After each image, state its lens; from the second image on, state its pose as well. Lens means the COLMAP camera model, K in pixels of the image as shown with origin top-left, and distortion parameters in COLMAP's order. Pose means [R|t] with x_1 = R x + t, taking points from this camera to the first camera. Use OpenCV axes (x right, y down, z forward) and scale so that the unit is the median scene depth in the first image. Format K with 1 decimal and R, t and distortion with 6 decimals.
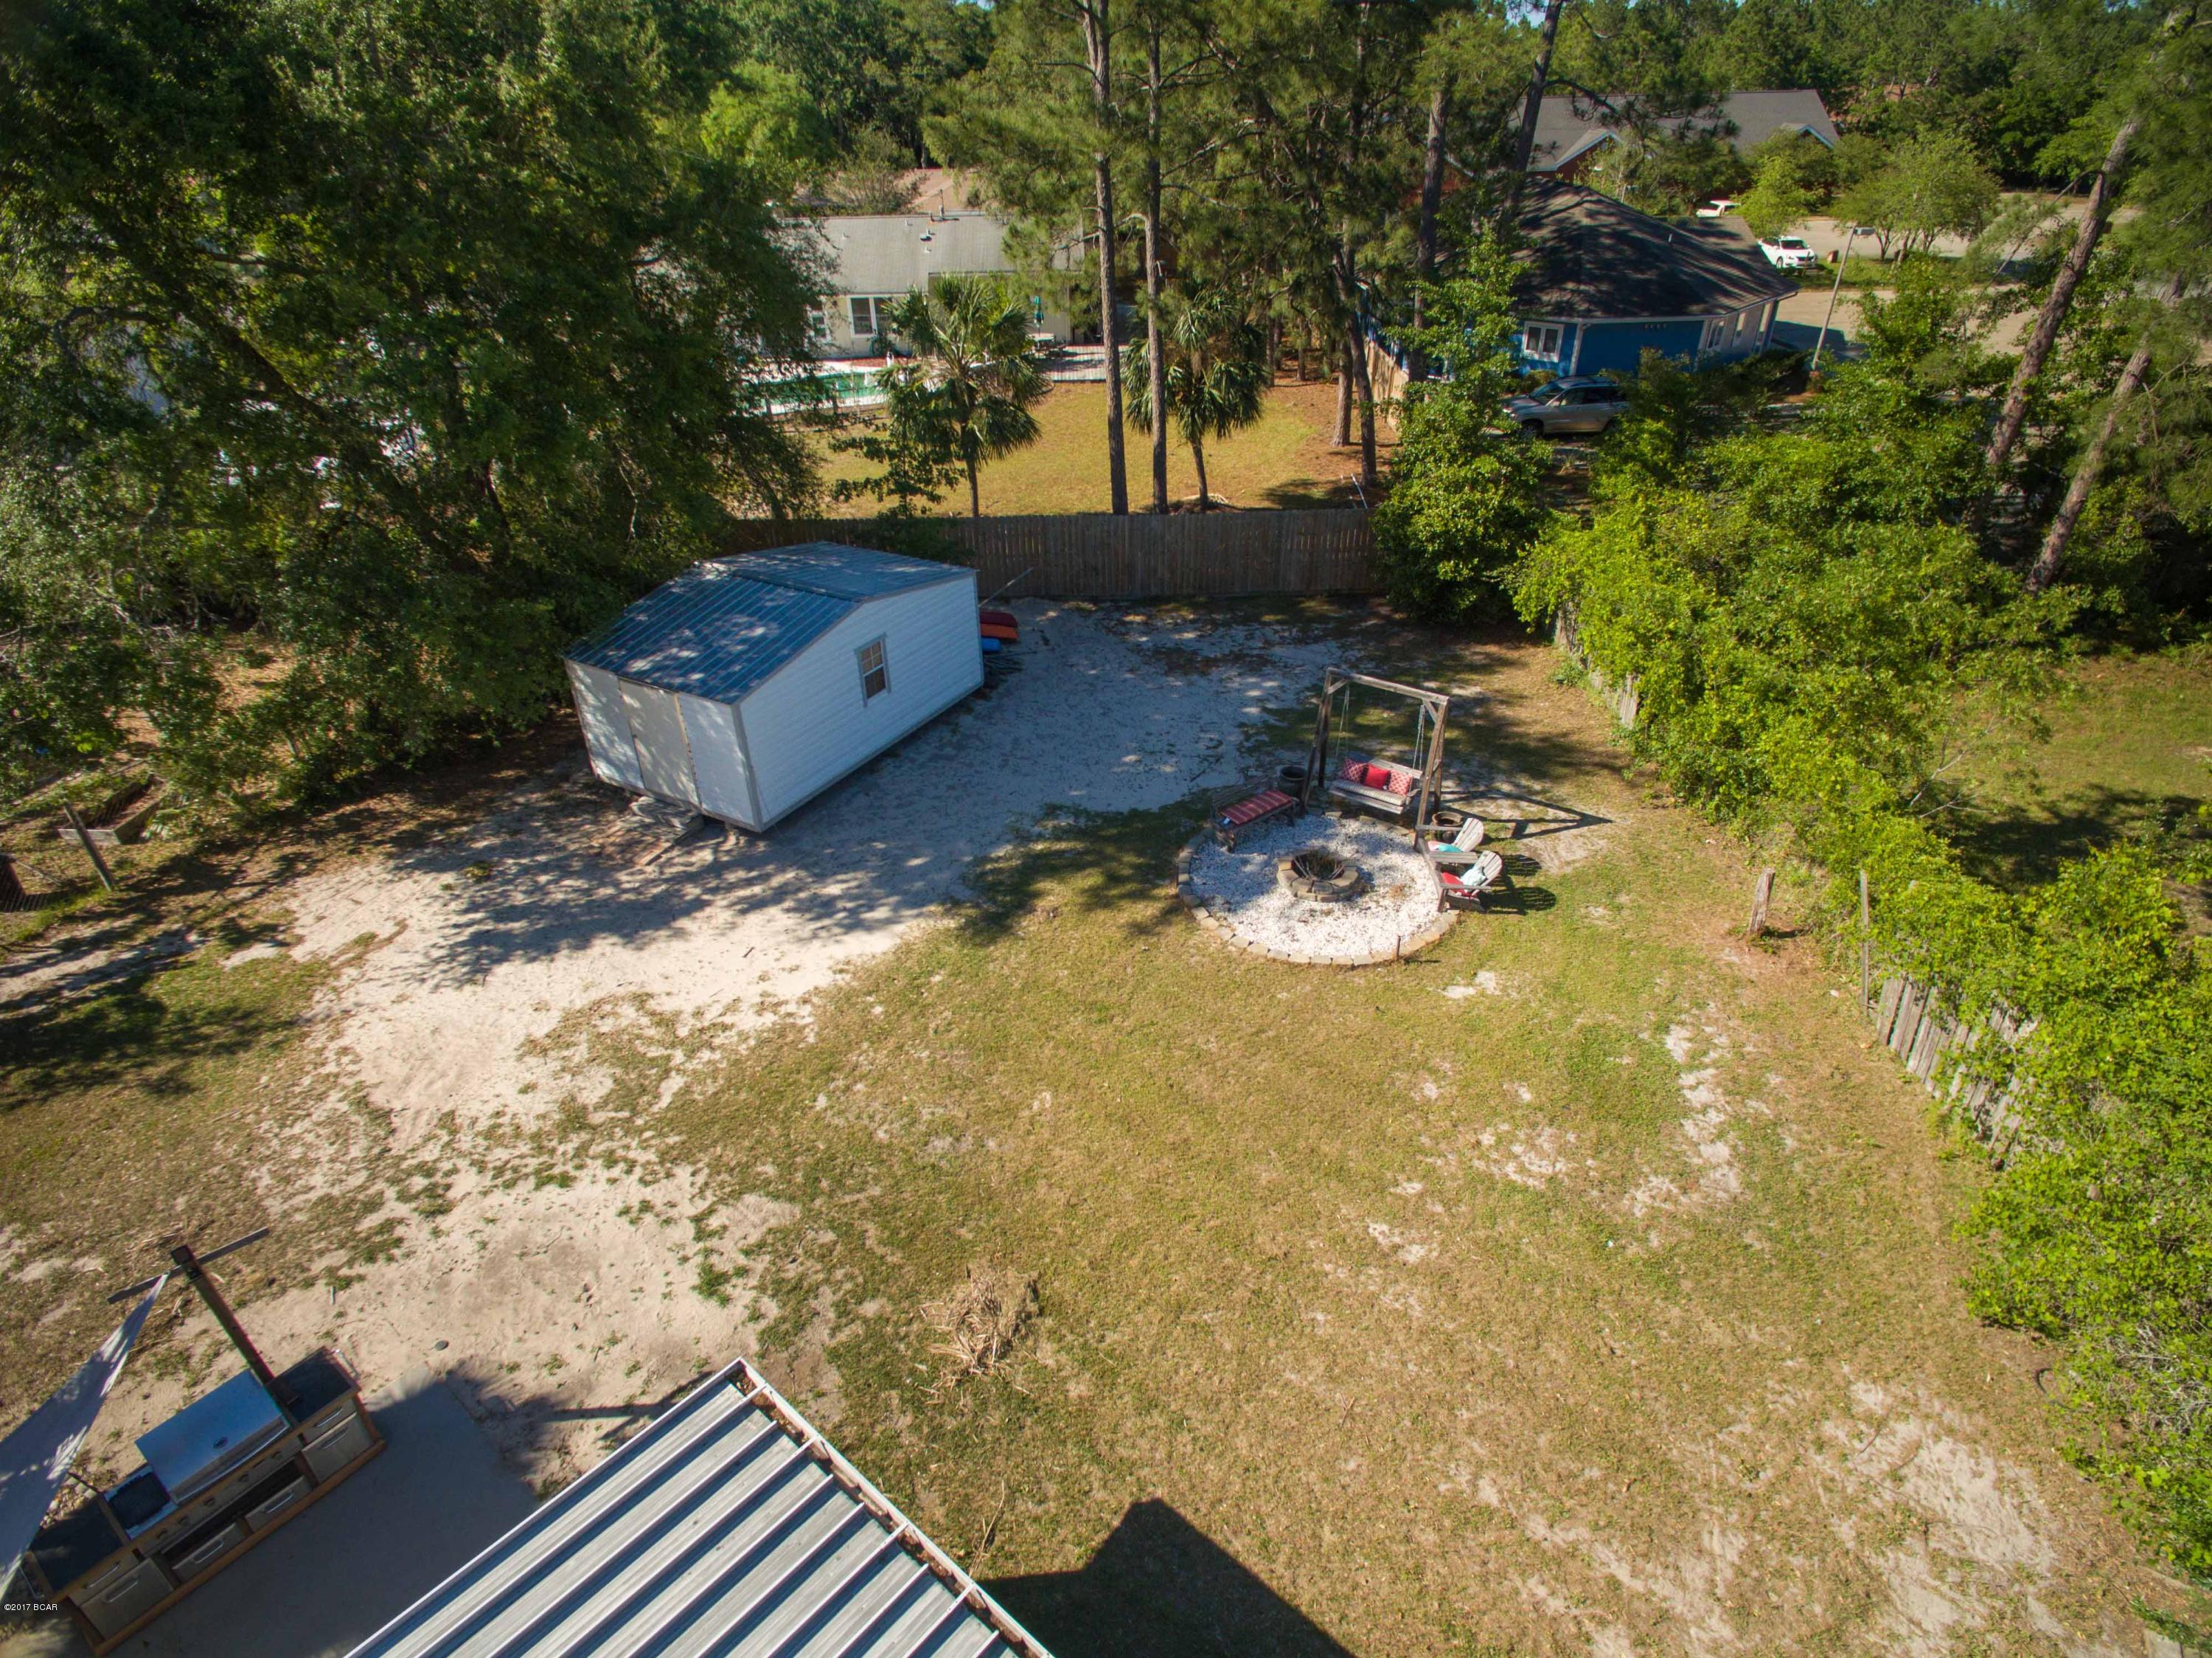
lens RADIAL K [[1251.4, 0, 1102.8], [0, 1251.4, 825.2], [0, 0, 1]] dist [-0.002587, 0.002414]
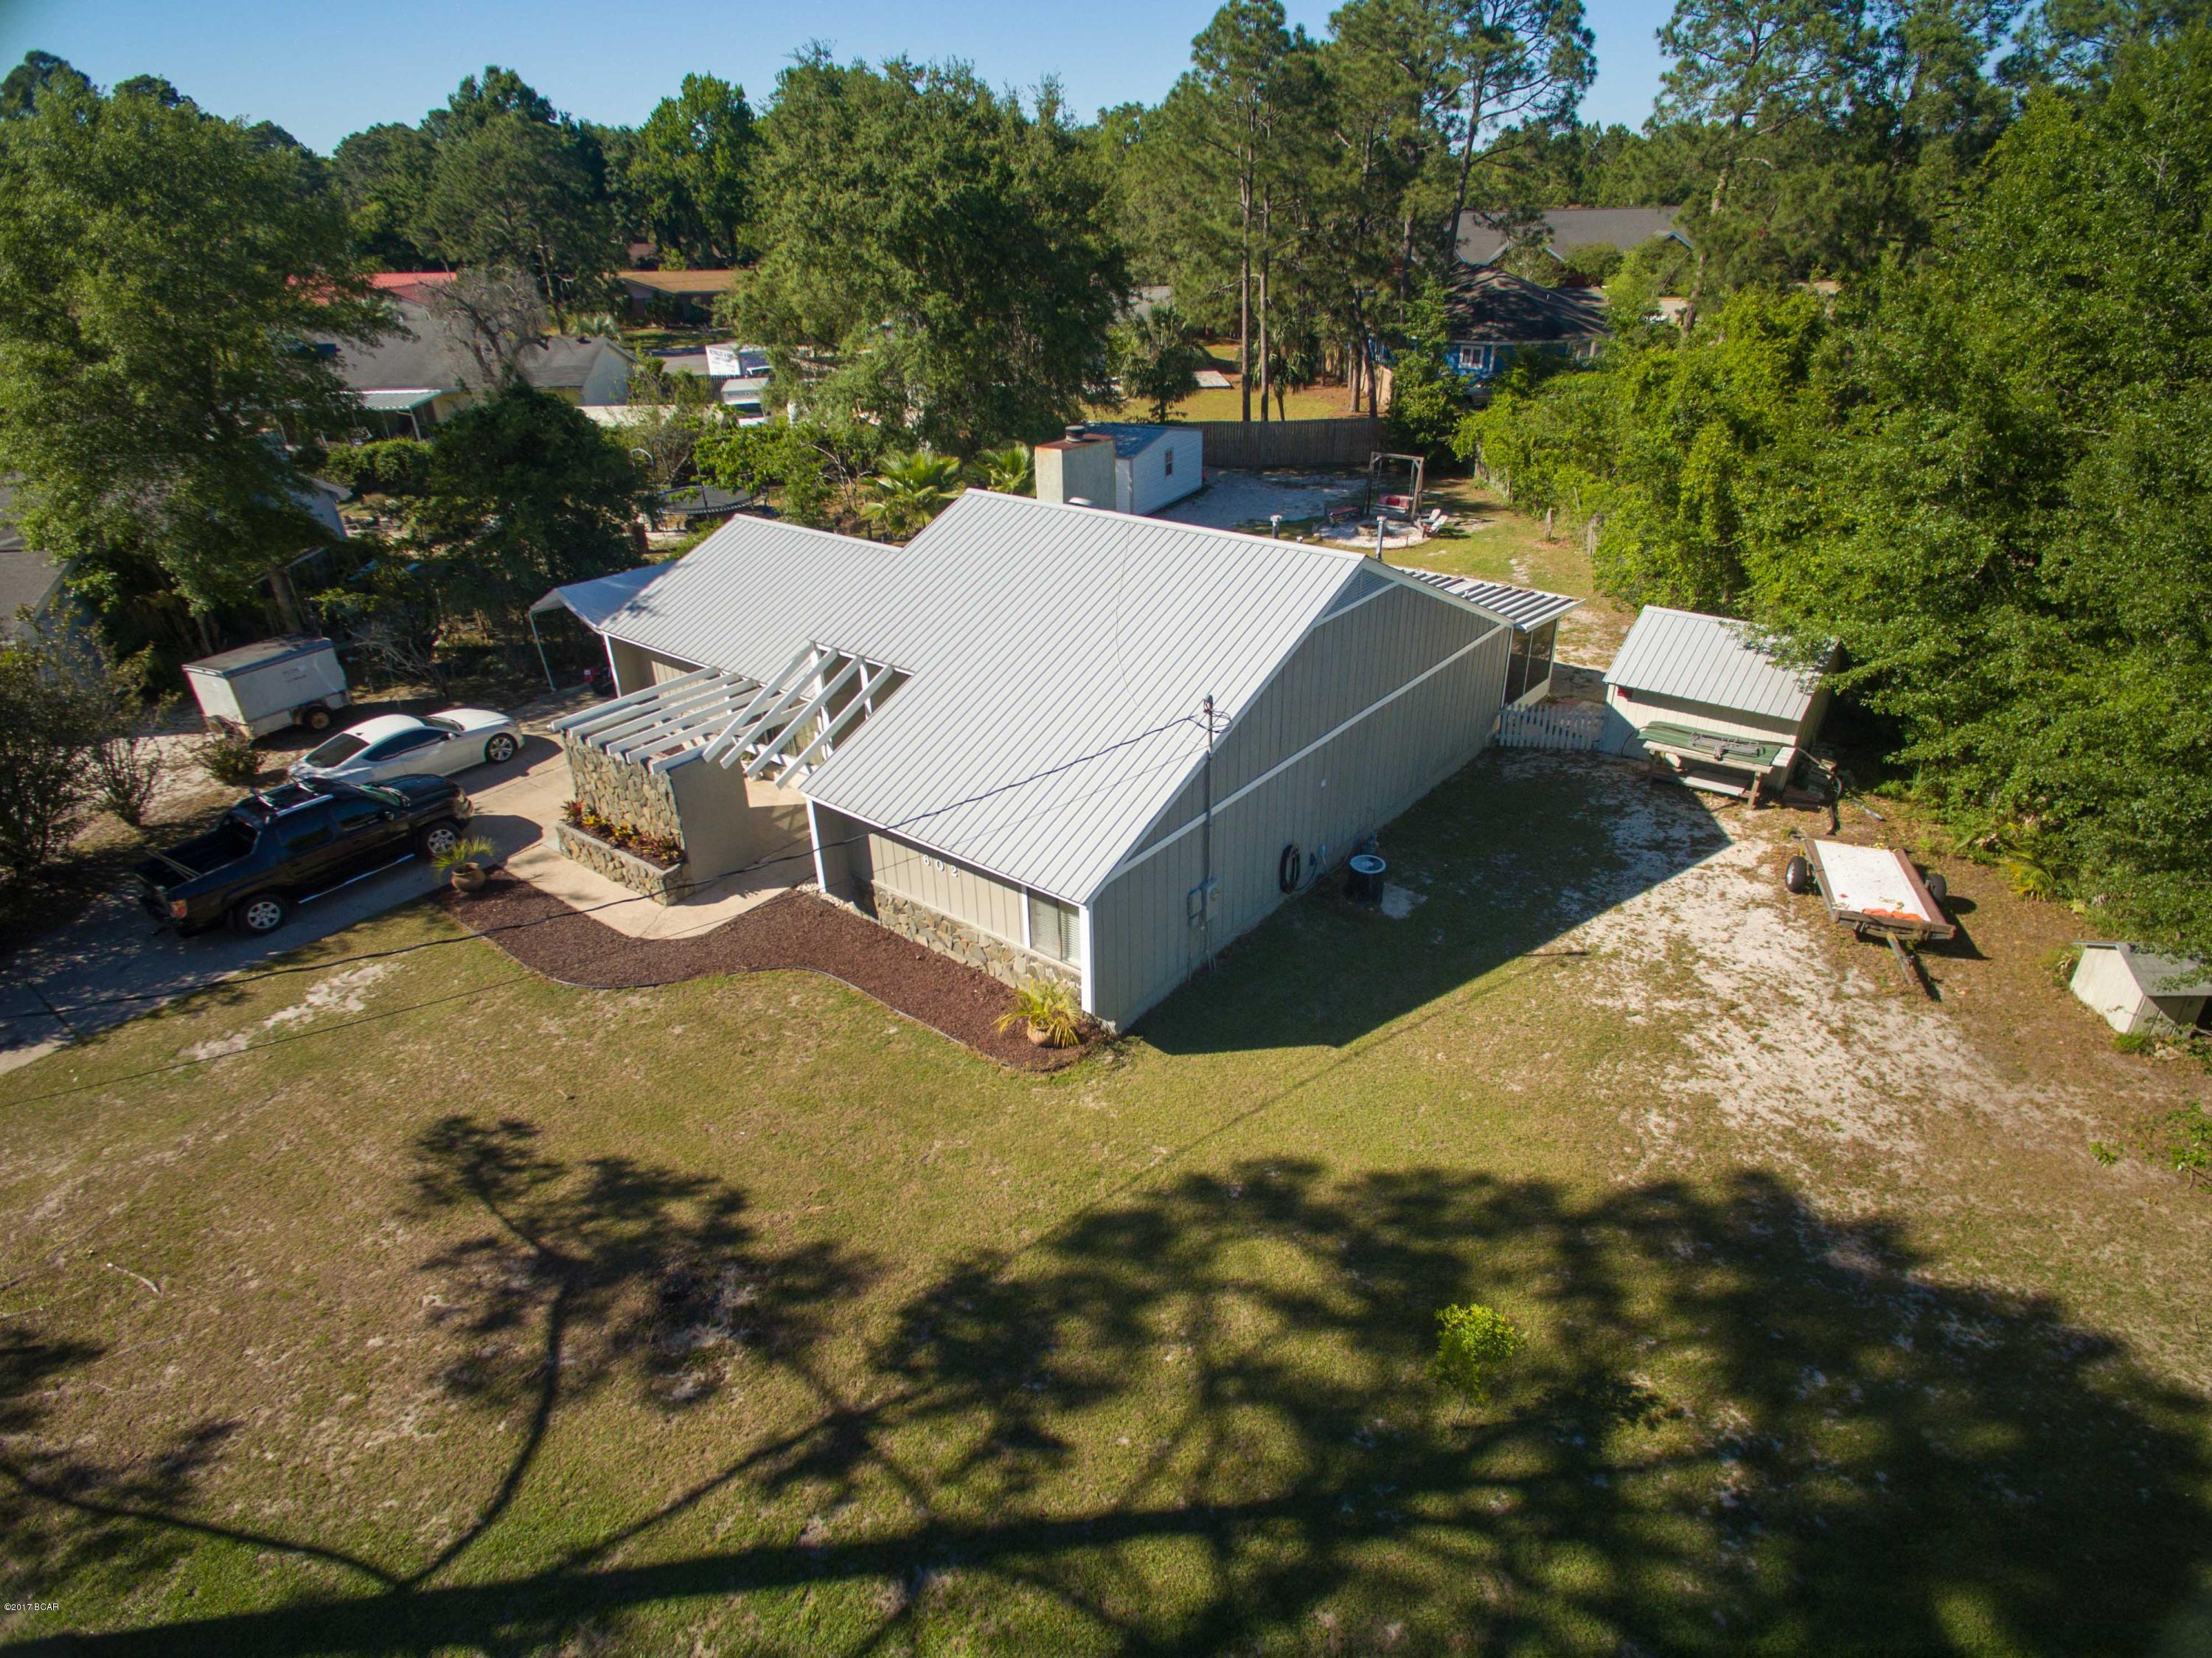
lens RADIAL K [[1251.4, 0, 1112.4], [0, 1251.4, 825.7], [0, 0, 1]] dist [-0.002587, 0.002414]
pose [[0.999593, -0.014146, 0.024756, -0.348530], [0.015789, 0.997594, -0.067507, 0.673900], [-0.023741, 0.067870, 0.997412, -1.191551]]
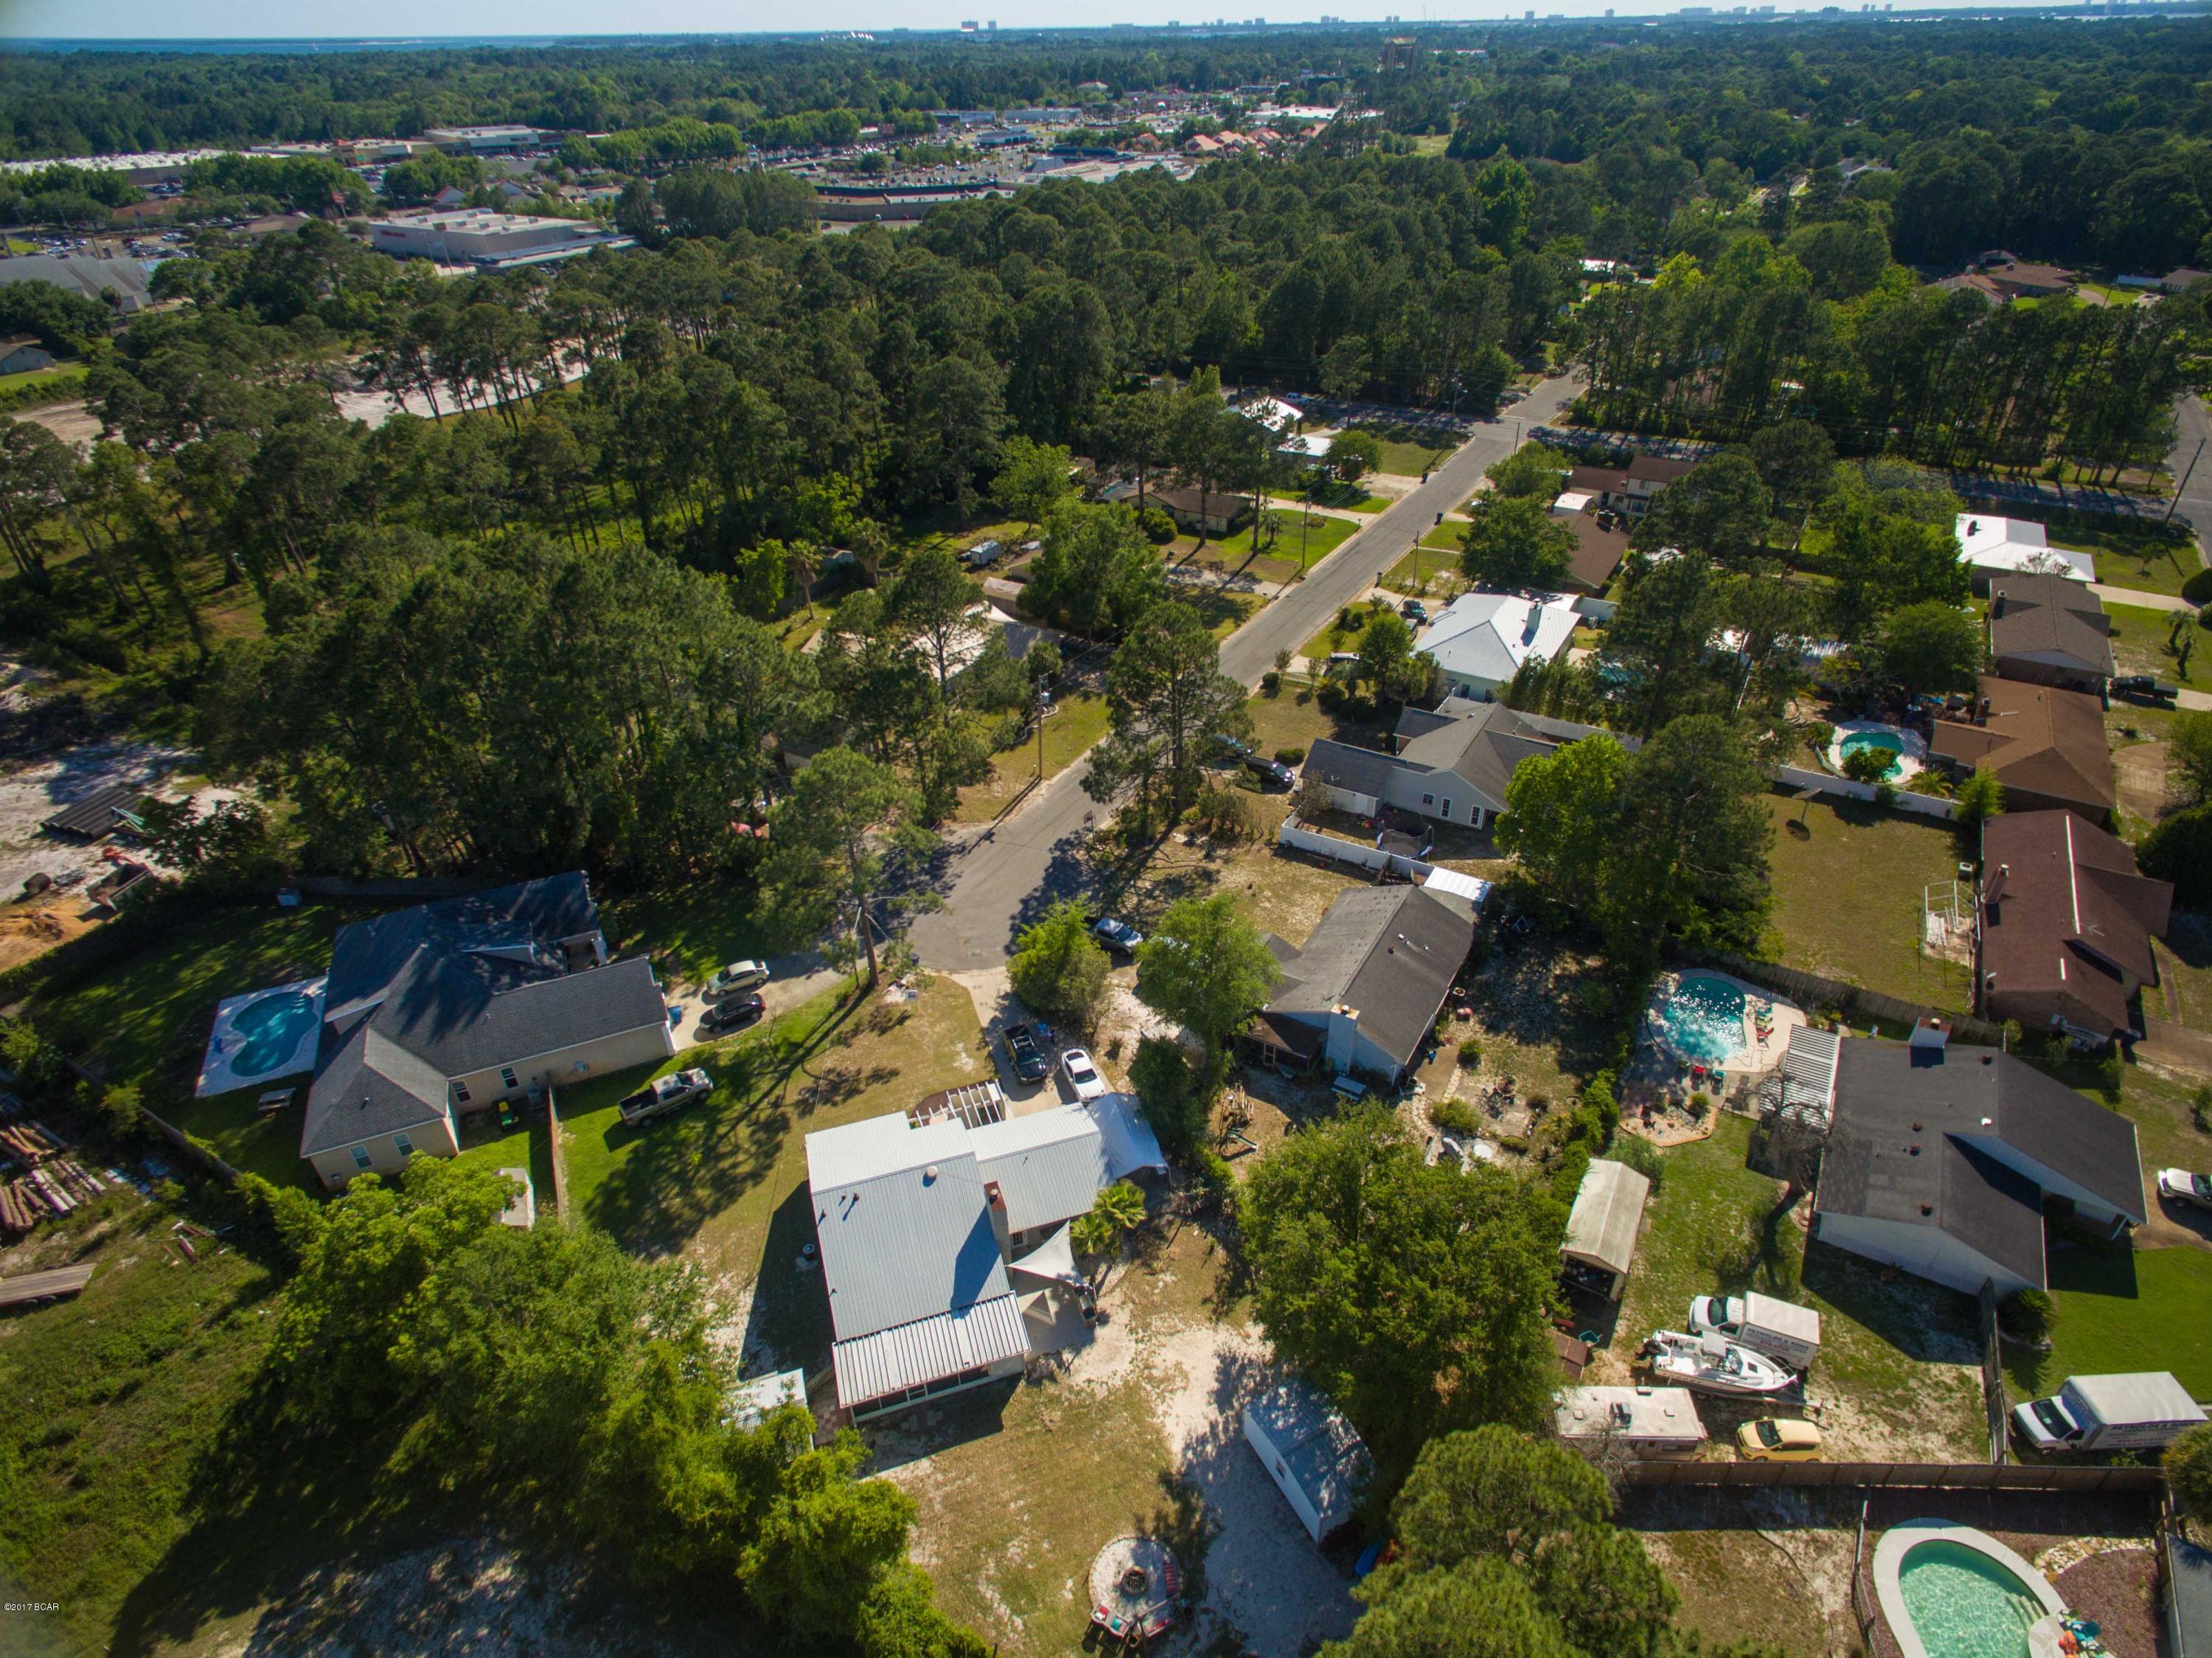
lens RADIAL K [[1251.4, 0, 1113.5], [0, 1251.4, 827.1], [0, 0, 1]] dist [-0.002587, 0.002414]
pose [[-0.536865, 0.485197, -0.690188, 1.232788], [-0.398162, 0.575530, 0.714305, -2.764722], [0.743803, 0.658292, -0.115795, 0.107563]]
